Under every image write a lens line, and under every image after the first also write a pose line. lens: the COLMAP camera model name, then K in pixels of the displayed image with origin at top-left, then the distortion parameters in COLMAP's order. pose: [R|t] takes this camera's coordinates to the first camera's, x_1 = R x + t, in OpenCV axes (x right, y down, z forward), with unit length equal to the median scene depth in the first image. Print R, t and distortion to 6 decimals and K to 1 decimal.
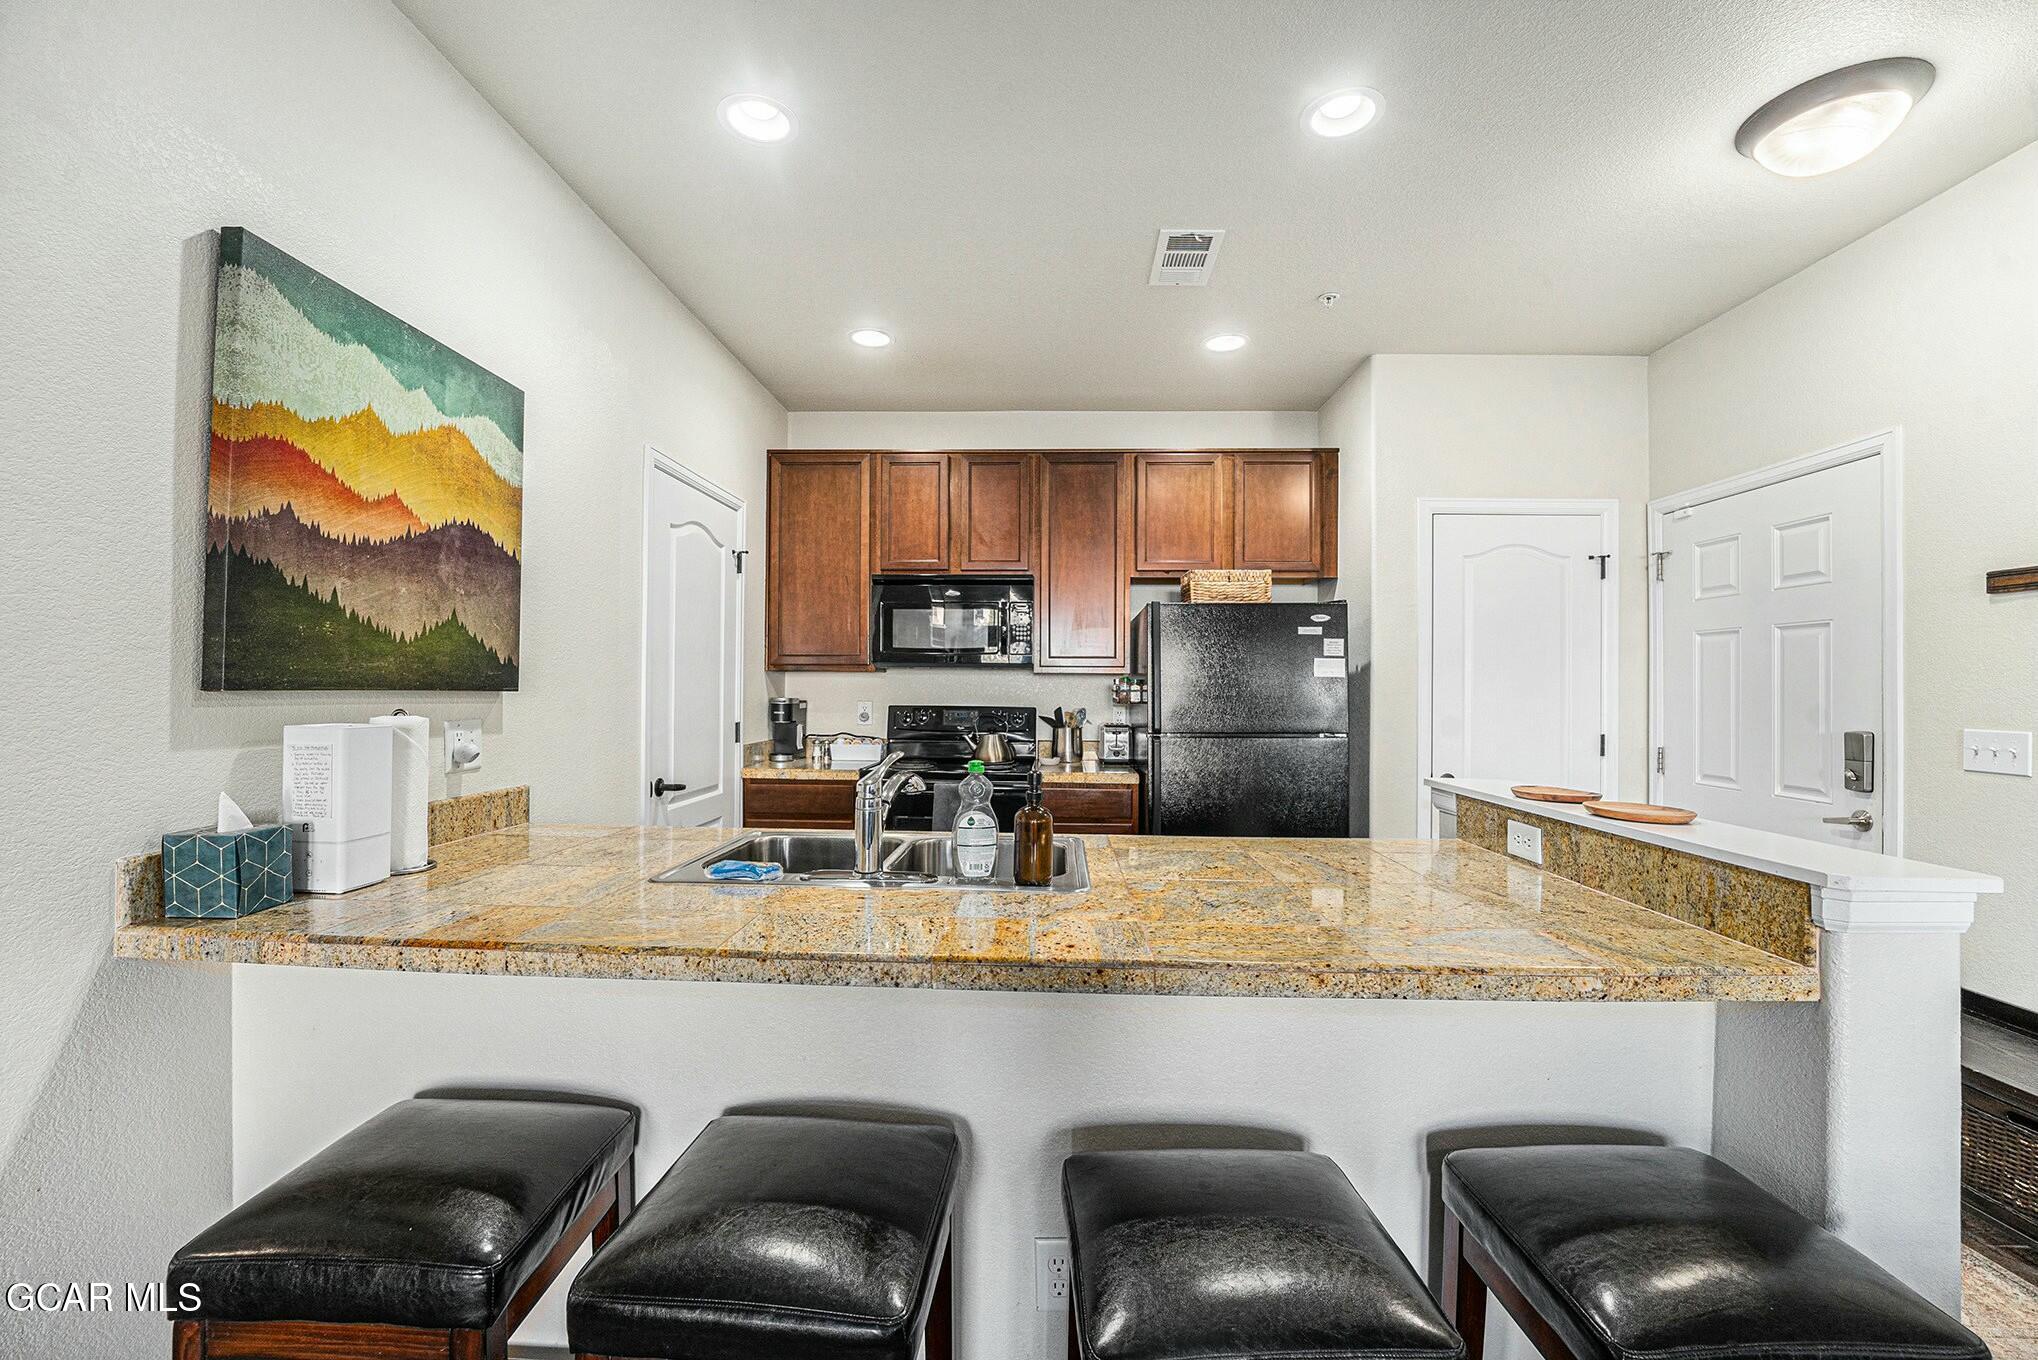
lens RADIAL K [[824.4, 0, 1021.3], [0, 824.4, 680.3], [0, 0, 1]] dist [-0.025478, 0.000683]
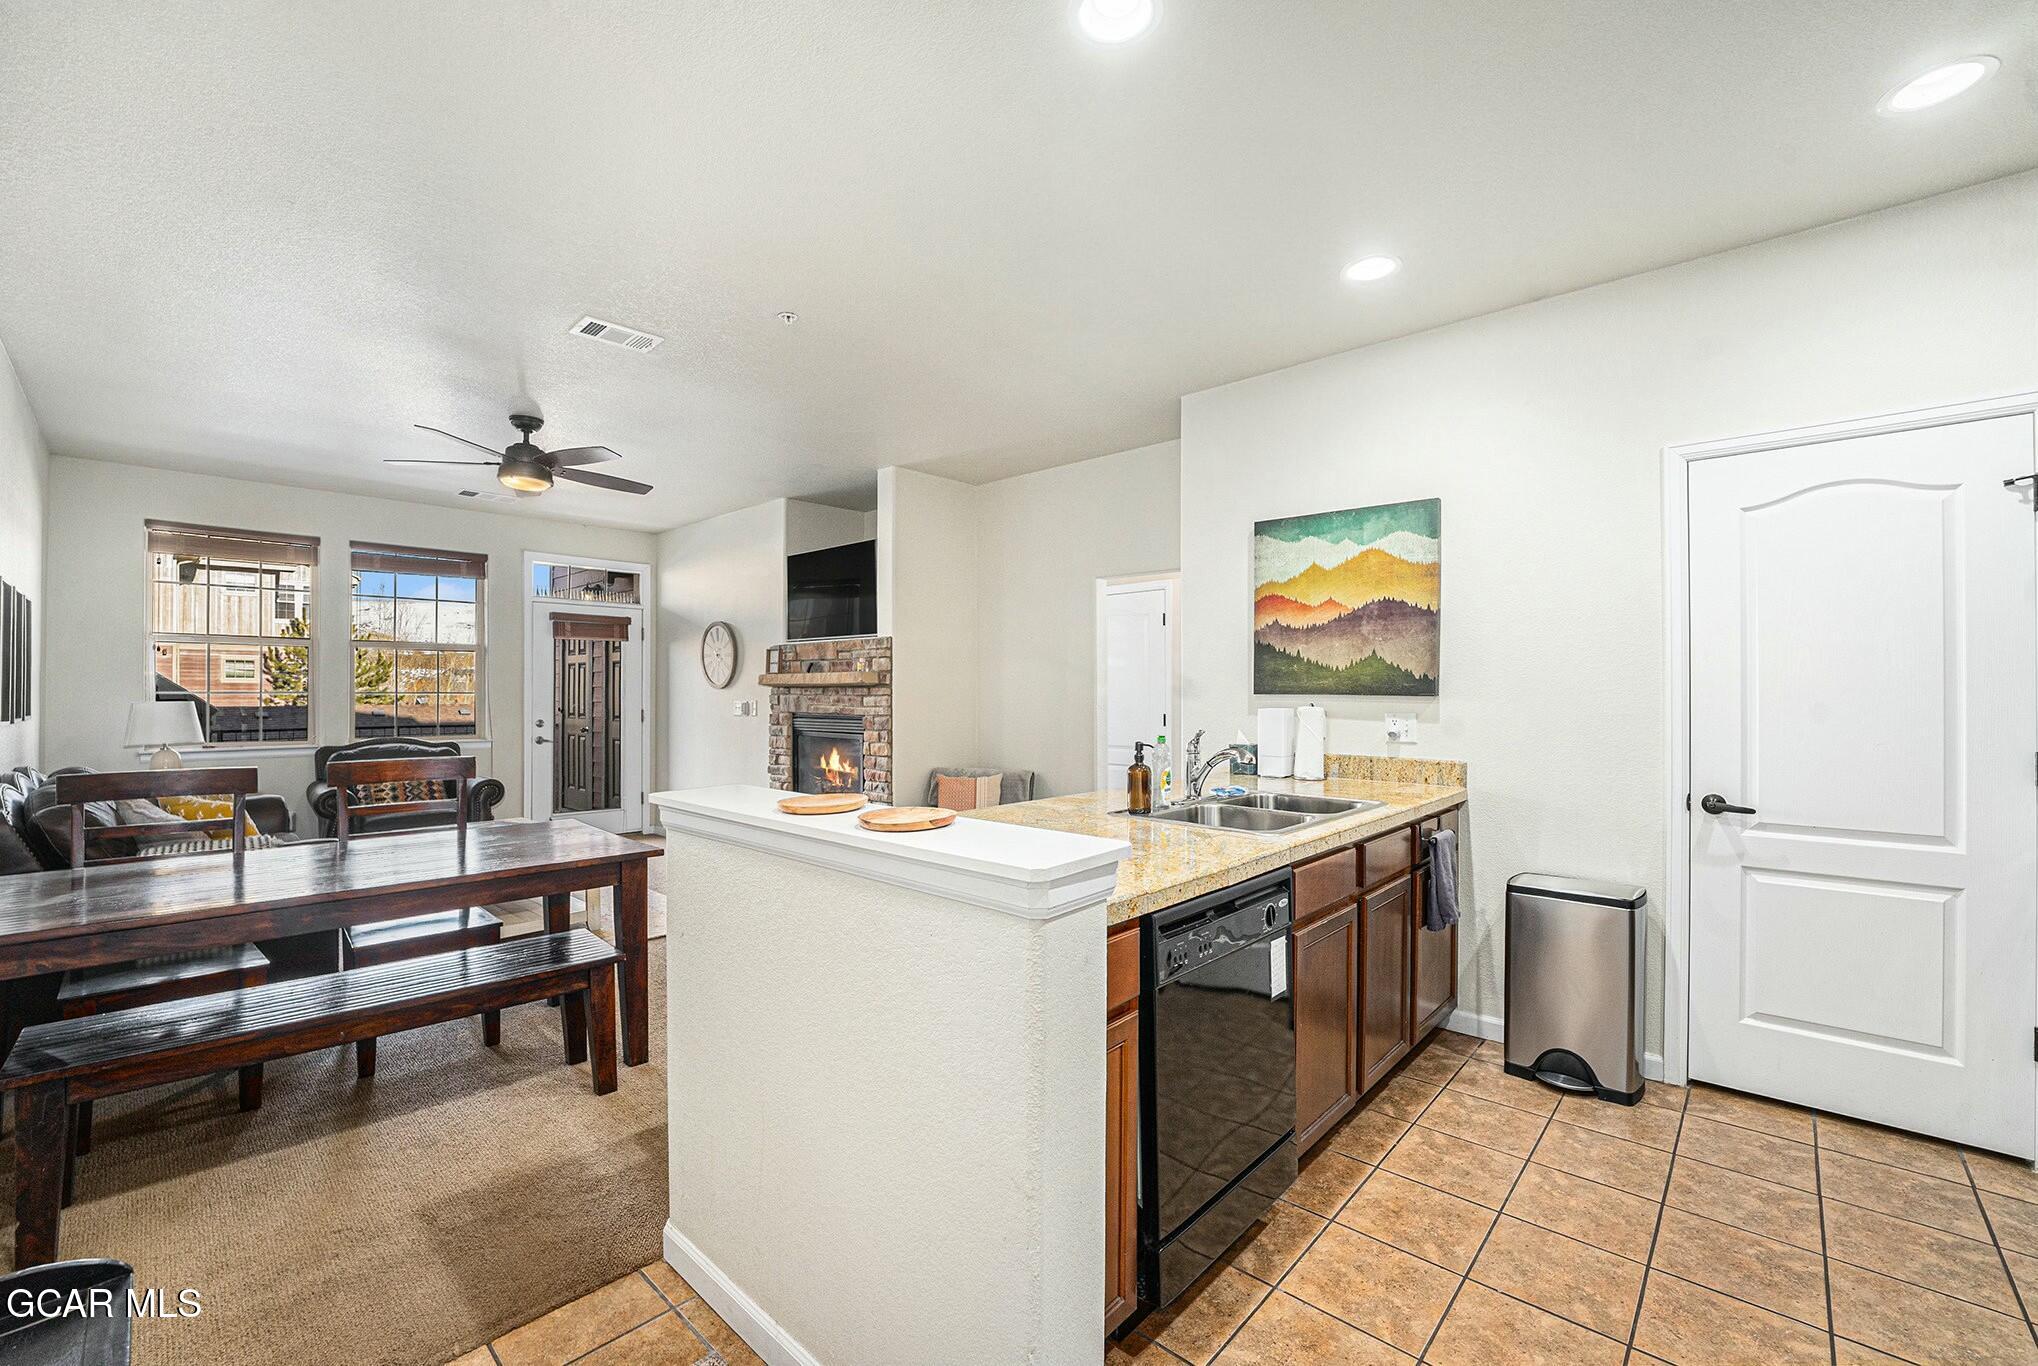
lens RADIAL K [[844.9, 0, 1020.7], [0, 844.9, 692.0], [0, 0, 1]] dist [-0.014150, -0.000138]
pose [[-0.647291, -0.007490, -0.762206, 0.609702], [-0.000969, 0.999959, -0.009004, 0.011541], [0.762242, -0.005090, -0.647272, 0.804847]]
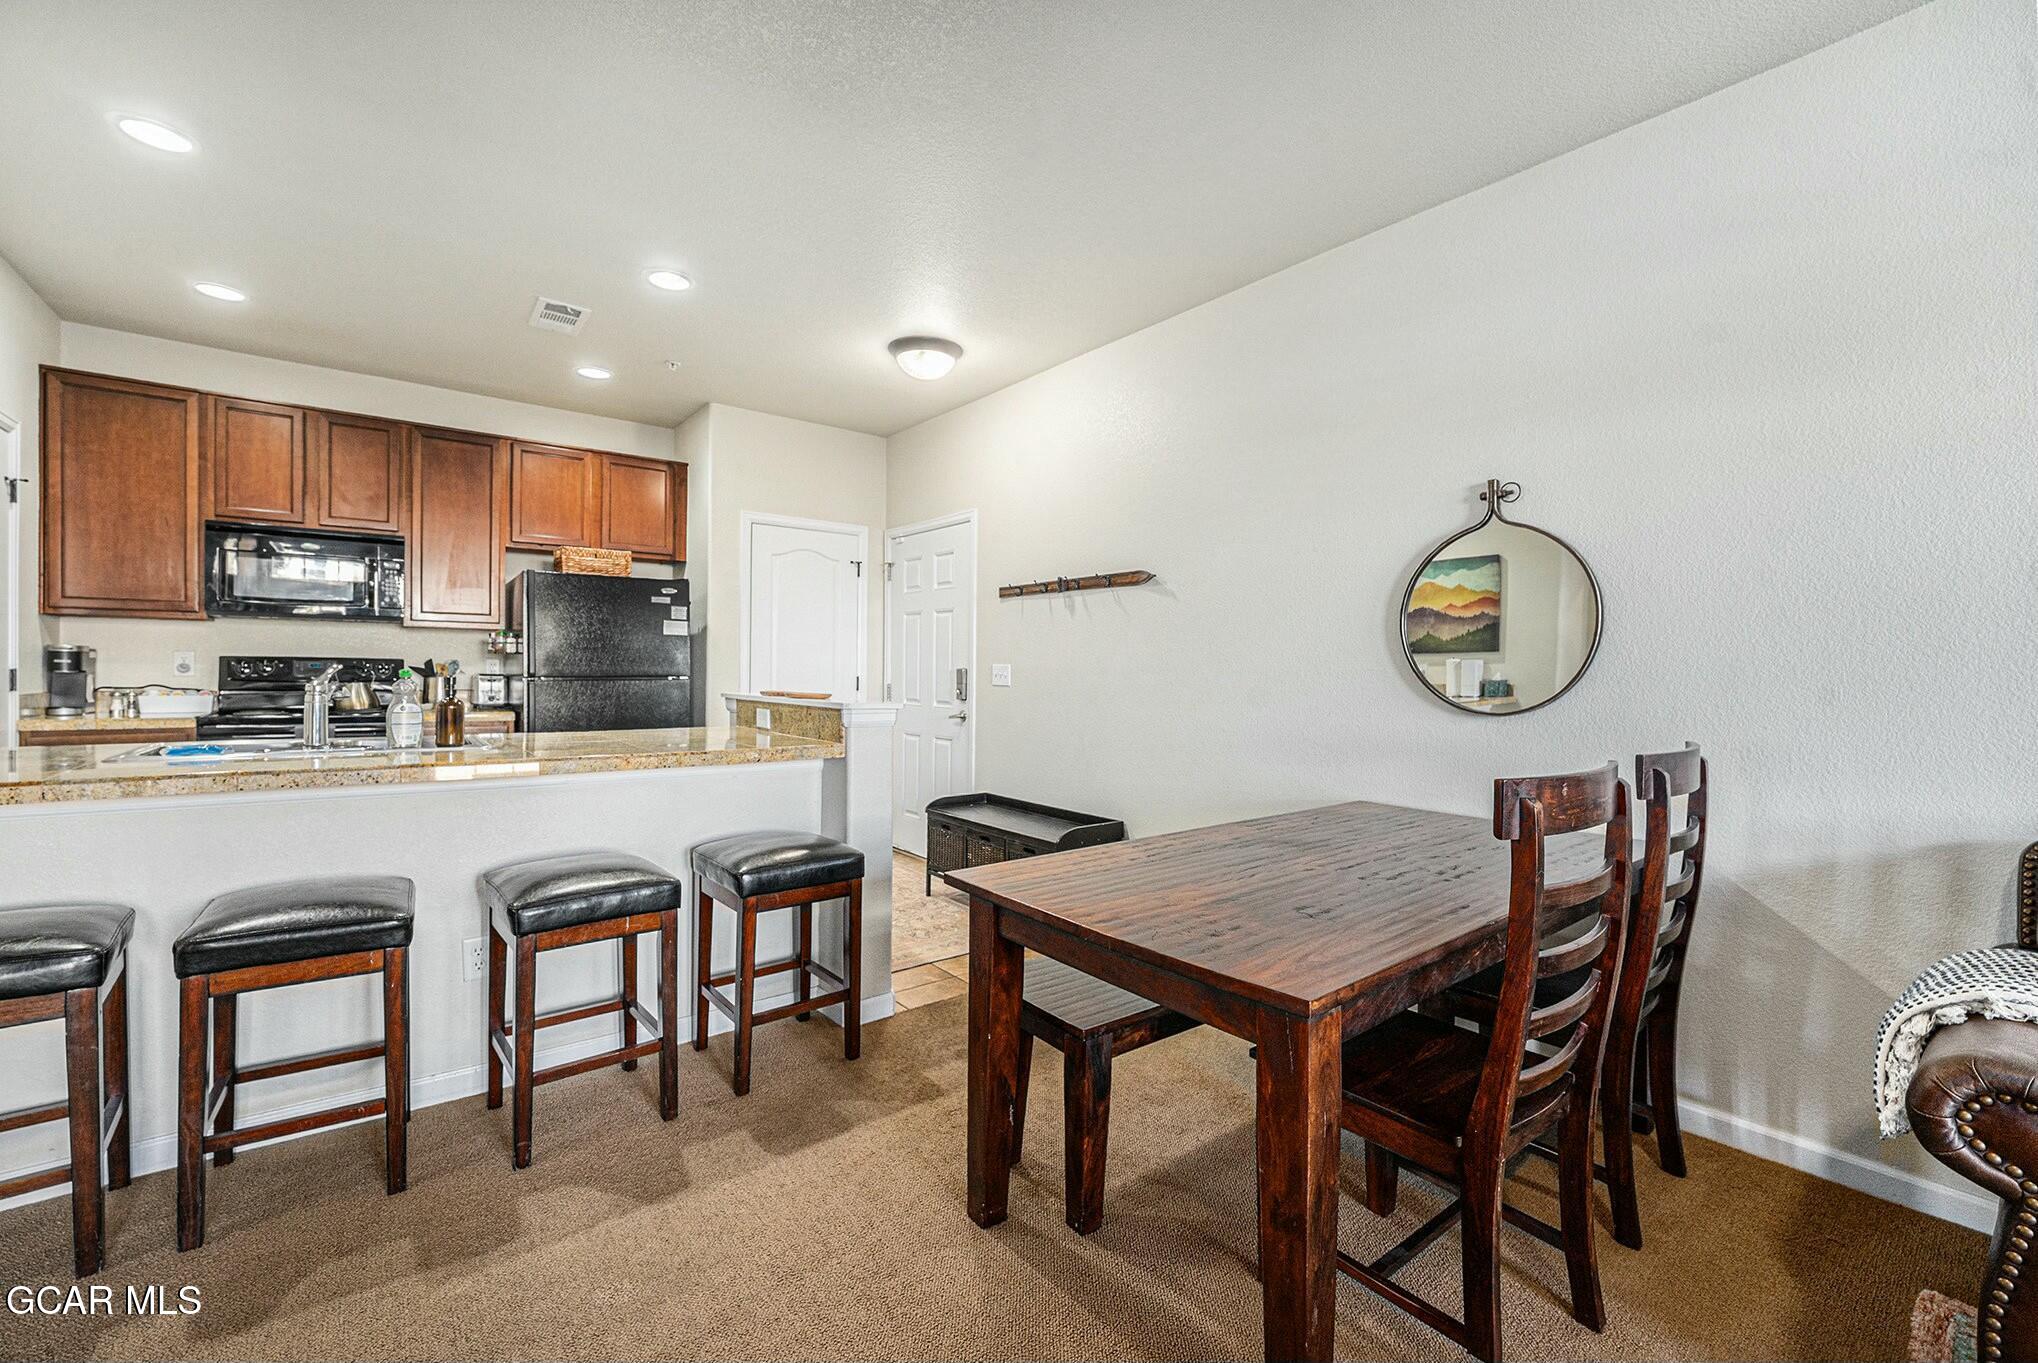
lens RADIAL K [[824.4, 0, 1021.3], [0, 824.4, 681.8], [0, 0, 1]] dist [-0.025478, 0.000683]
pose [[0.757791, -0.008784, 0.652438, -0.072705], [-0.011999, 0.999553, 0.027395, 0.027531], [-0.652387, -0.028588, 0.757347, -0.374547]]
